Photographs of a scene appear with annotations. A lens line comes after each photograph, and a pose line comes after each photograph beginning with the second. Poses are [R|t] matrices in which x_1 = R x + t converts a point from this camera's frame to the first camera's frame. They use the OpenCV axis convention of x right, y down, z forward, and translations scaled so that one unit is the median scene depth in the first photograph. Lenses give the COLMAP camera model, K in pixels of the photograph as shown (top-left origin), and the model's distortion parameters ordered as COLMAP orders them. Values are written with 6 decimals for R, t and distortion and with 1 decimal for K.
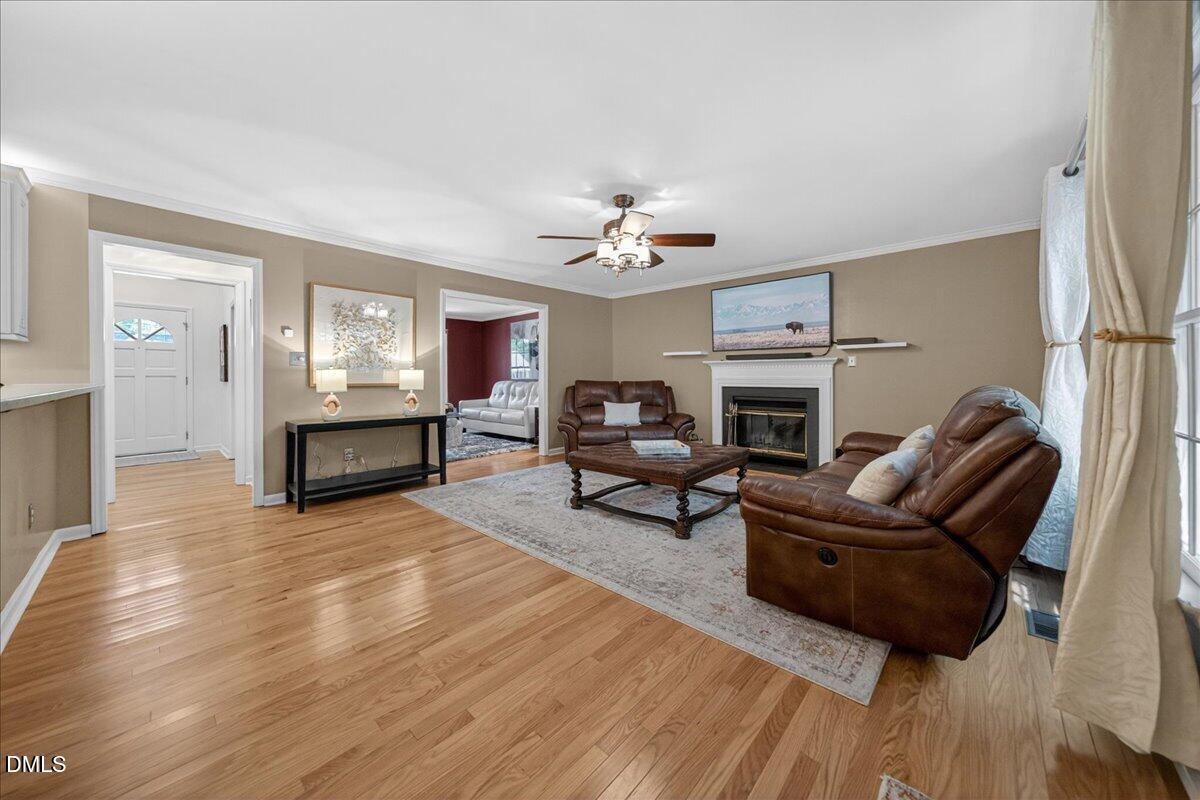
lens RADIAL K [[418.8, 0, 602.3], [0, 418.8, 376.6], [0, 0, 1]] dist [-0.000536, -0.000008]
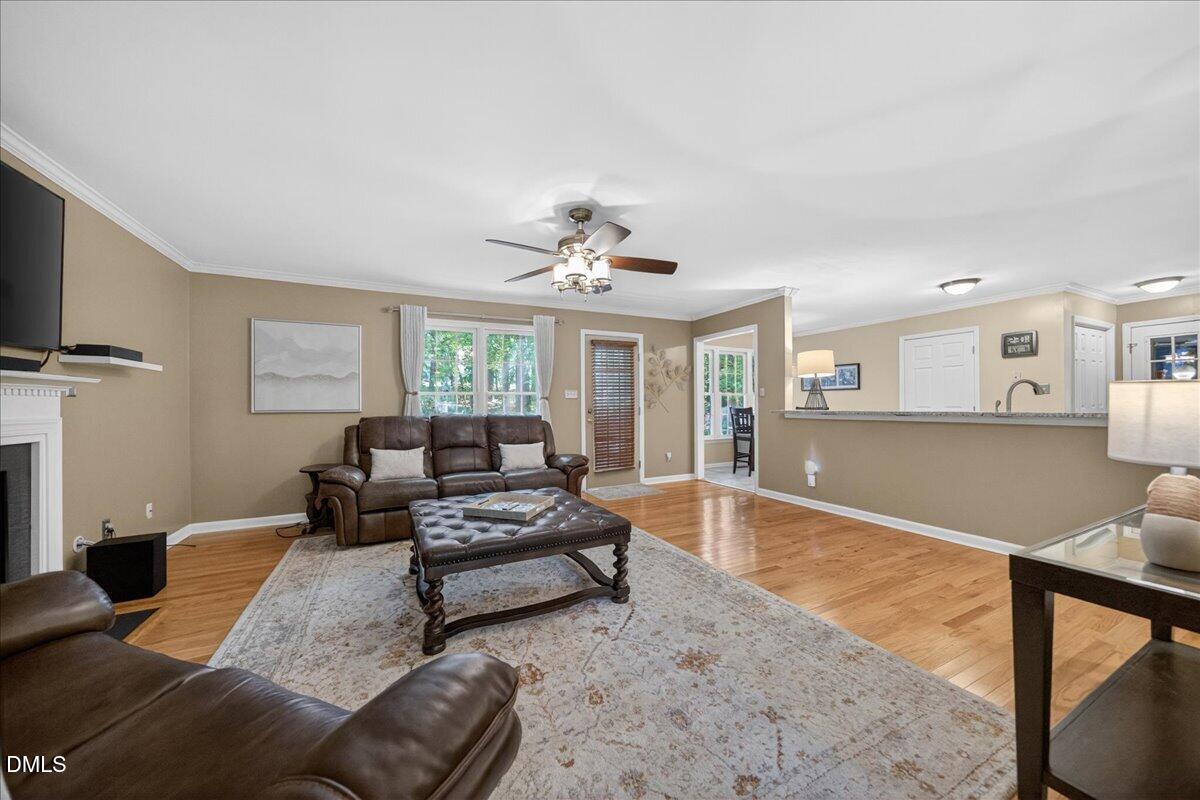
lens RADIAL K [[418.2, 0, 616.4], [0, 418.2, 398.1], [0, 0, 1]] dist [-0.001525, -0.000084]
pose [[-0.943120, 0.019701, 0.331867, -0.211464], [0.015373, 0.999759, -0.015662, -0.004060], [-0.332096, -0.009669, -0.943196, 1.220342]]
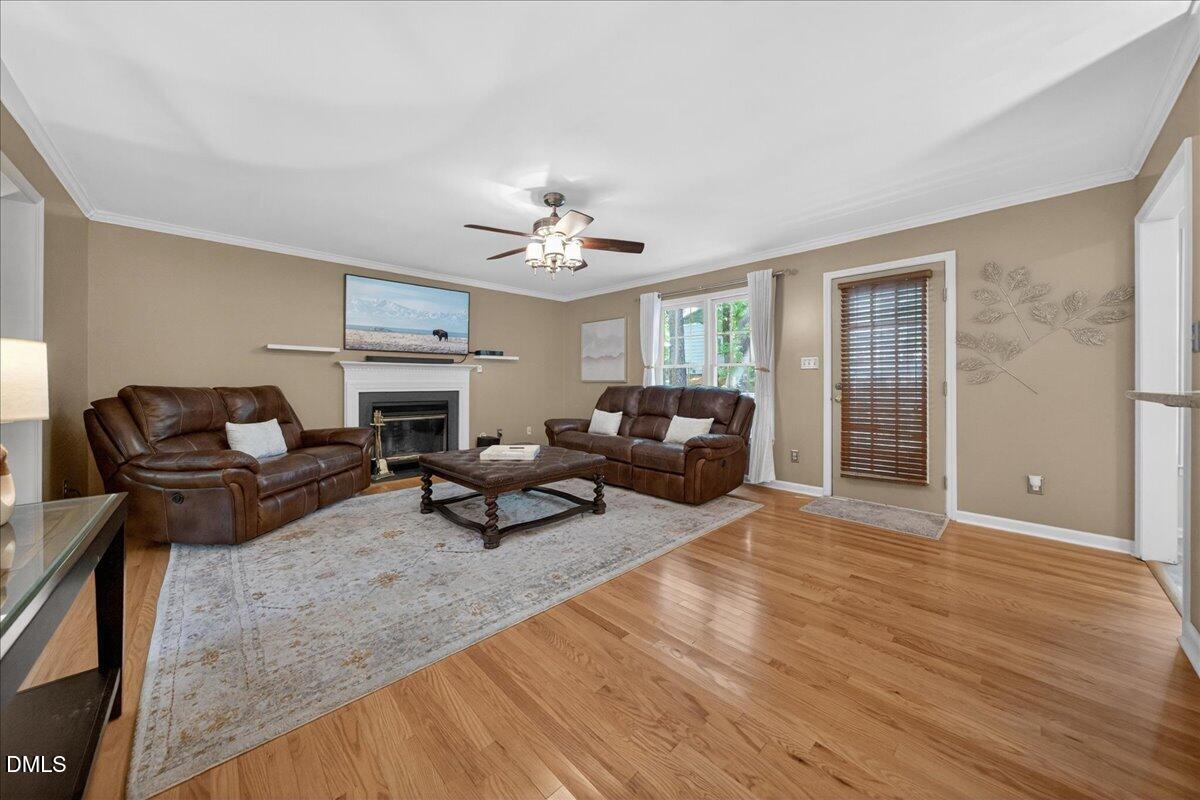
lens RADIAL K [[421.4, 0, 586.9], [0, 421.4, 381.0], [0, 0, 1]] dist [-0.009715, 0.000186]
pose [[0.077524, 0.004154, 0.996982, -0.613093], [0.000853, 0.999991, -0.004233, 0.005833], [-0.996990, 0.001178, 0.077520, 0.565673]]
